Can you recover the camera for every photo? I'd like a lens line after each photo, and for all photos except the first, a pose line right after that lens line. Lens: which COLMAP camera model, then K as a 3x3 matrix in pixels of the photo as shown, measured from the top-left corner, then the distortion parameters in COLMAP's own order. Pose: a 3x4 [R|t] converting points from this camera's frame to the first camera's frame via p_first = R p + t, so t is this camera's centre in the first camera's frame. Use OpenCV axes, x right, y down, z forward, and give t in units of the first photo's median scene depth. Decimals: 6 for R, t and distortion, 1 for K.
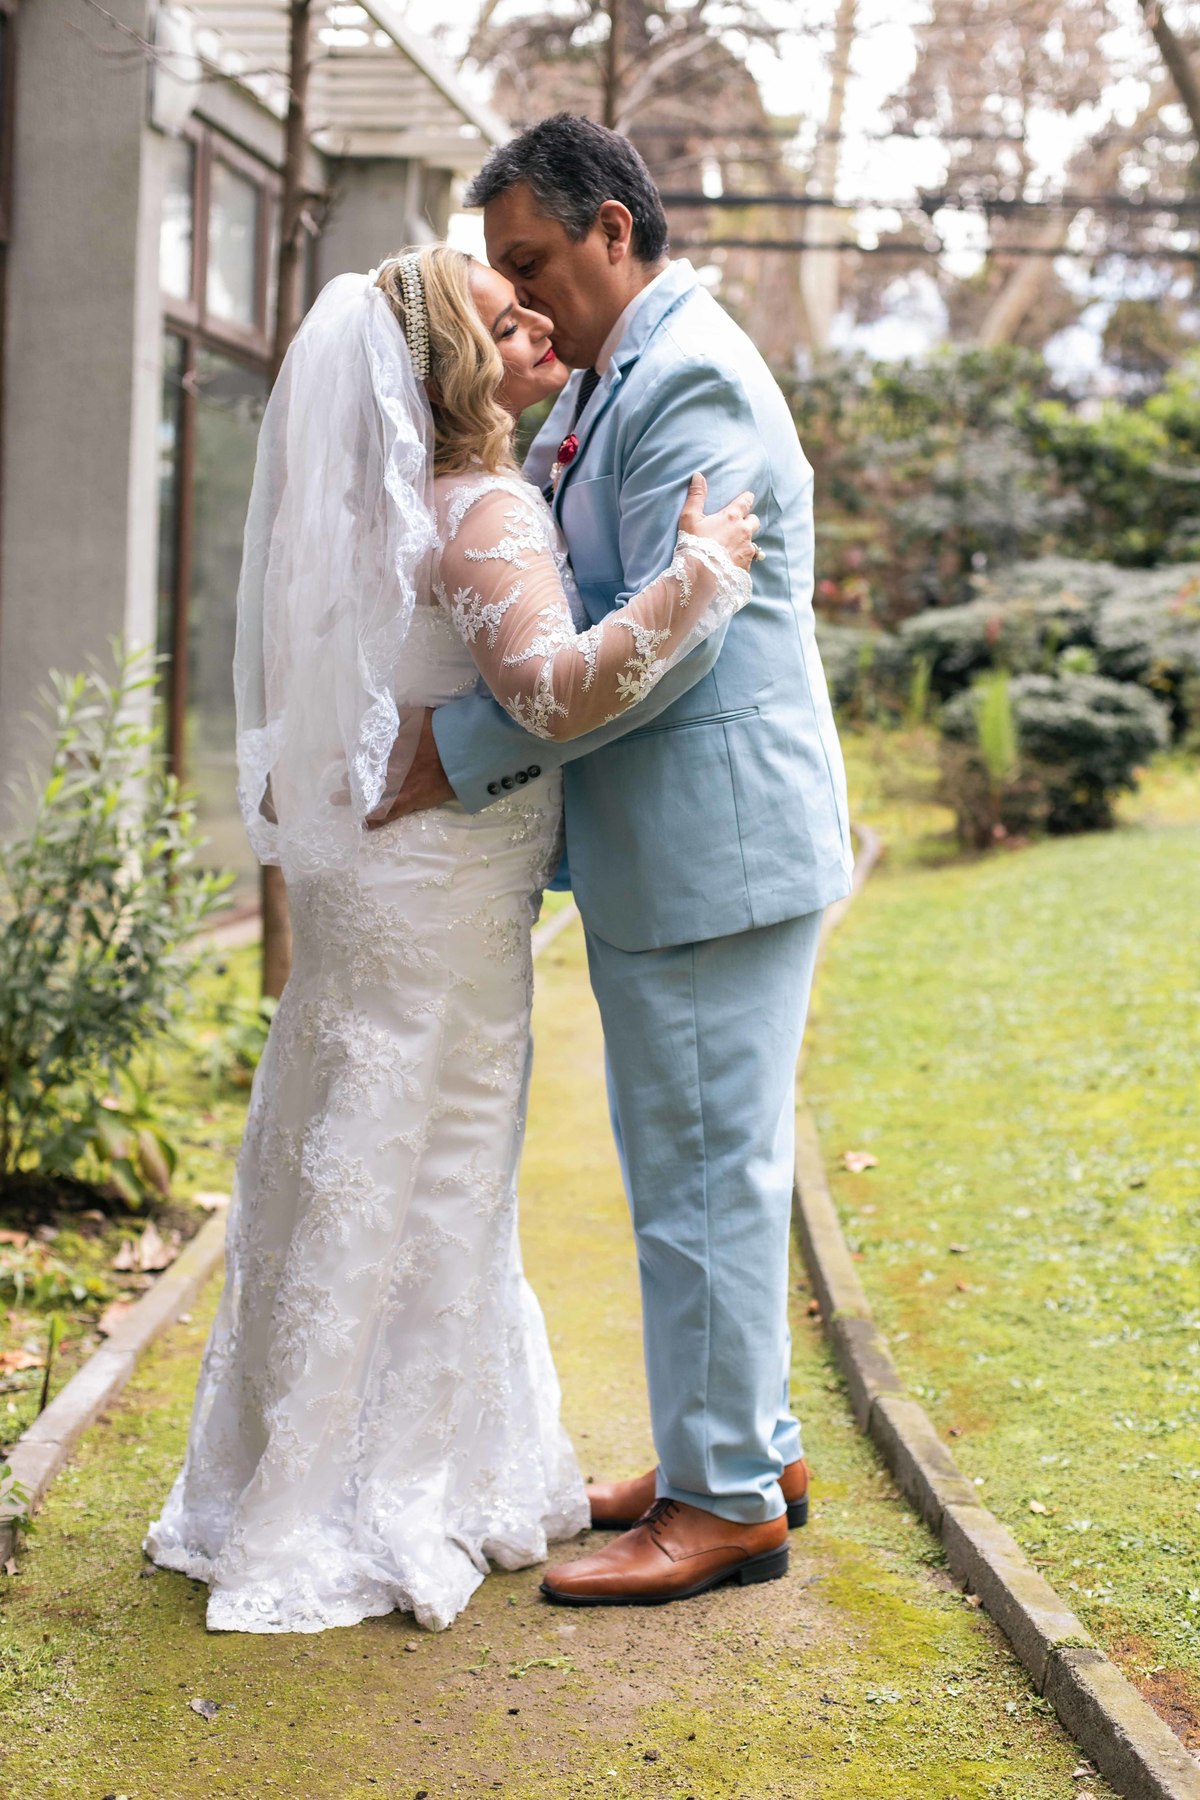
lens RADIAL K [[3957.1, 0, 600.0], [0, 3957.1, 900.0], [0, 0, 1]] dist [0.057035, 0.202933]
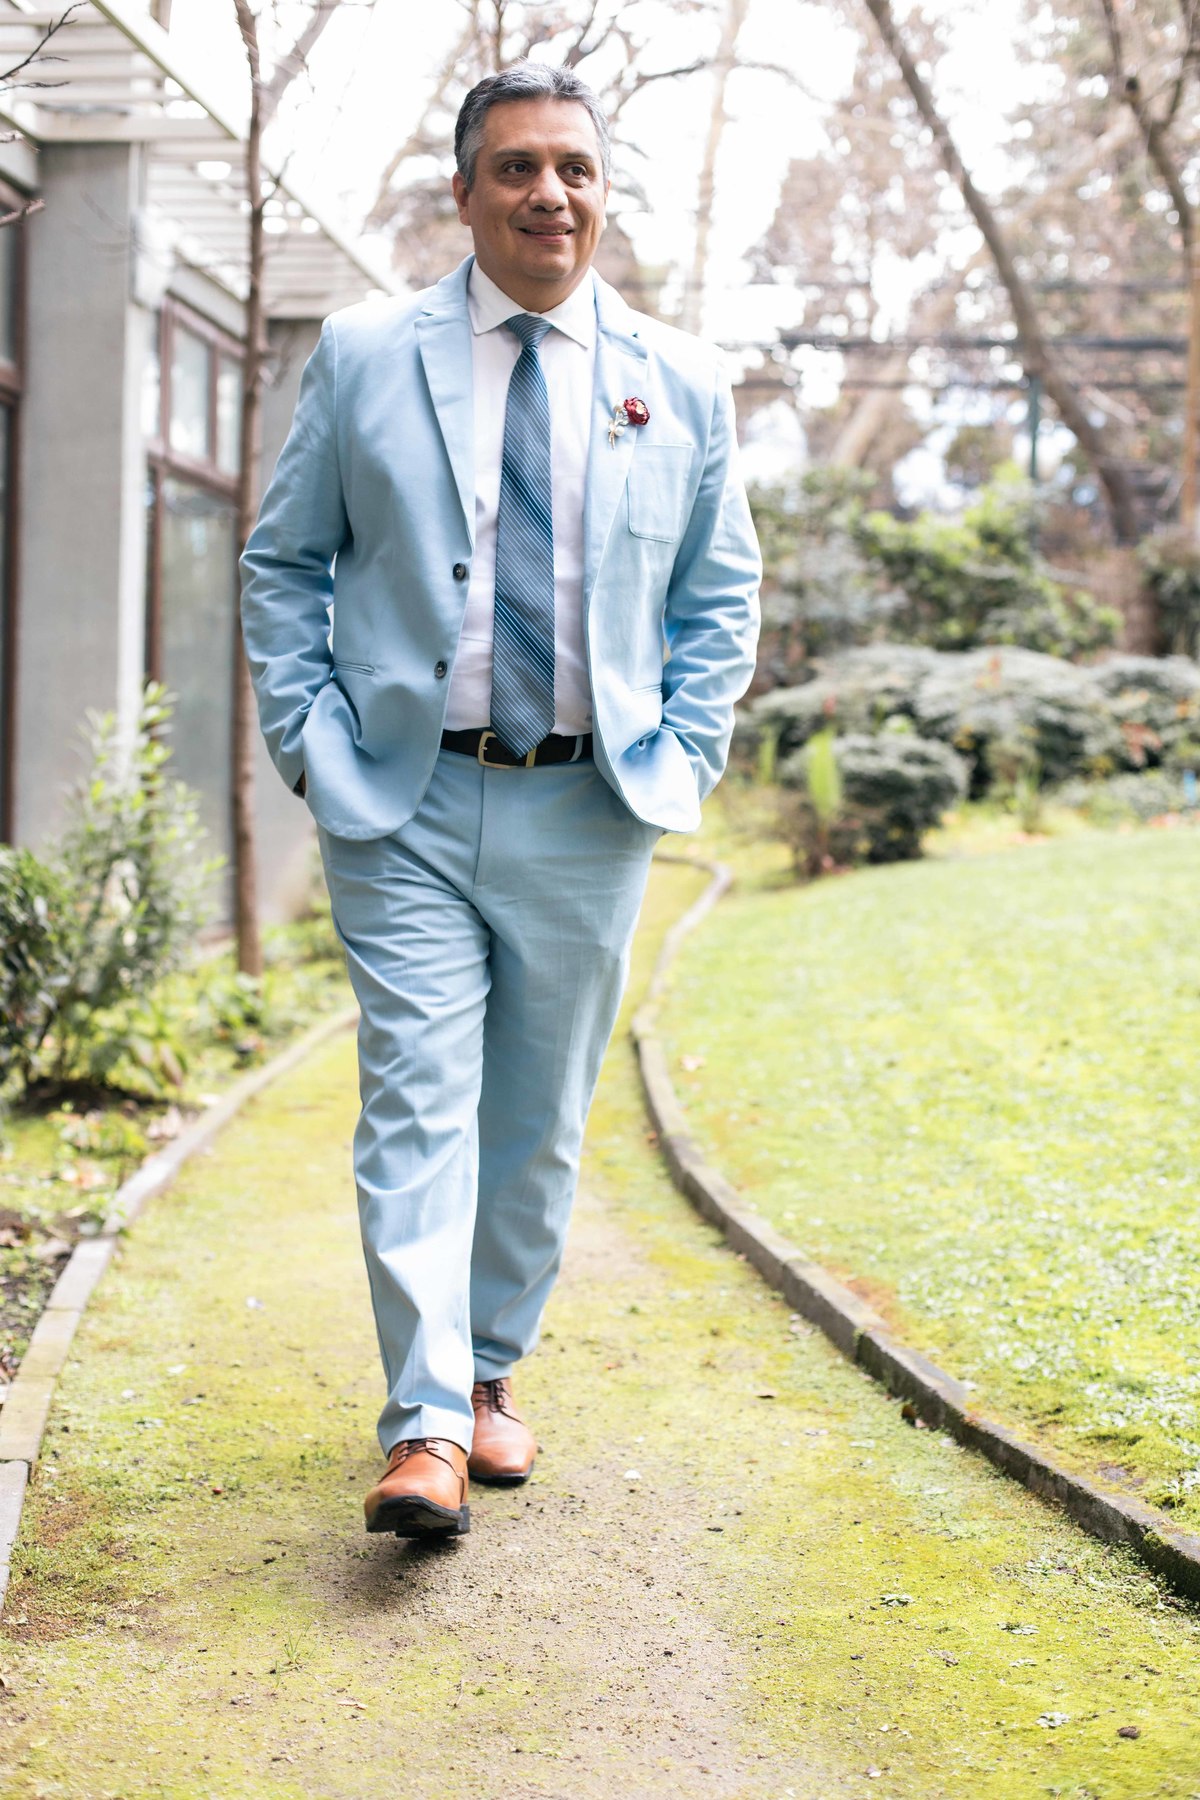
lens RADIAL K [[4205.9, 0, 600.0], [0, 4205.9, 900.0], [0, 0, 1]] dist [-0.020563, -0.076918]
pose [[0.999557, -0.019217, 0.022716, 0.001429], [0.020105, 0.999016, -0.039528, 0.037616], [-0.021934, 0.039967, 0.998960, -0.244493]]
